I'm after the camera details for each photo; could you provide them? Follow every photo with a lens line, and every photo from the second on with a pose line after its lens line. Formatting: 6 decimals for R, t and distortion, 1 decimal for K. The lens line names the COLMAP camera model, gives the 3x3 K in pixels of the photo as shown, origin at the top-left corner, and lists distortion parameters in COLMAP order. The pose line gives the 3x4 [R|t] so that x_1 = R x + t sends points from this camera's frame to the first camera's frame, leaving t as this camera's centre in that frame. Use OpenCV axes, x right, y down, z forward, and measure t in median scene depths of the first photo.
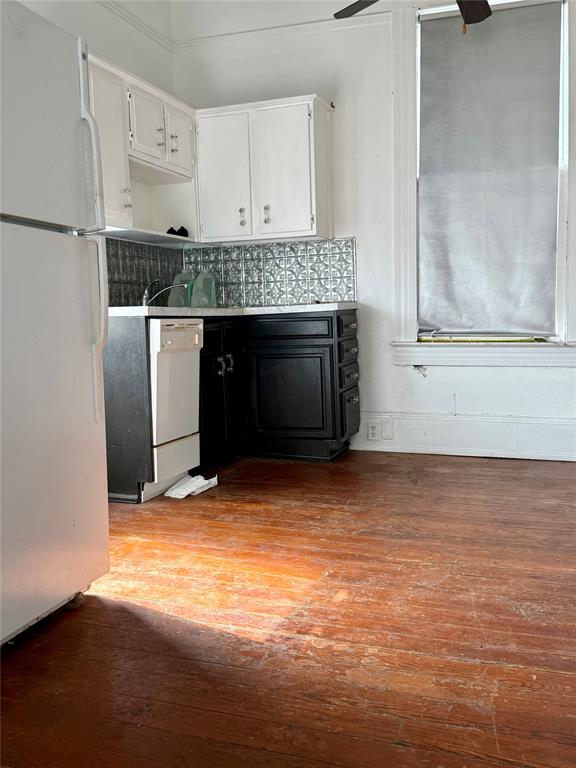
lens RADIAL K [[729.3, 0, 291.4], [0, 729.3, 385.0], [0, 0, 1]] dist [0.043963, 0.000000]
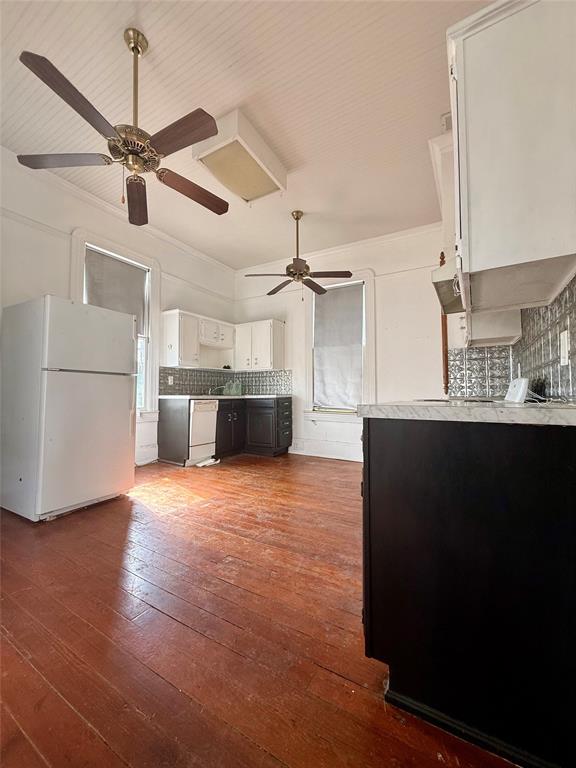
lens RADIAL K [[308.3, 0, 286.7], [0, 308.3, 379.4], [0, 0, 1]] dist [0.000654, -0.000072]
pose [[0.980425, 0.018588, -0.196013, 0.308548], [-0.045630, 0.989881, -0.134361, -0.020625], [0.191532, 0.140675, 0.971353, -0.074162]]
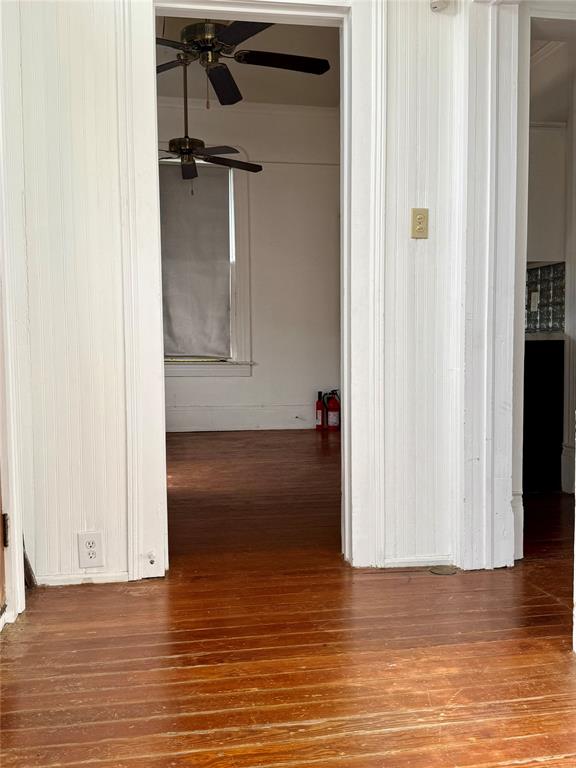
lens RADIAL K [[729.3, 0, 288.1], [0, 729.3, 384.1], [0, 0, 1]] dist [0.043963, 0.000000]
pose [[0.878649, -0.014203, 0.477257, -0.340776], [0.035285, 0.998756, -0.035238, 0.058358], [-0.476162, 0.047802, 0.878057, -0.562860]]
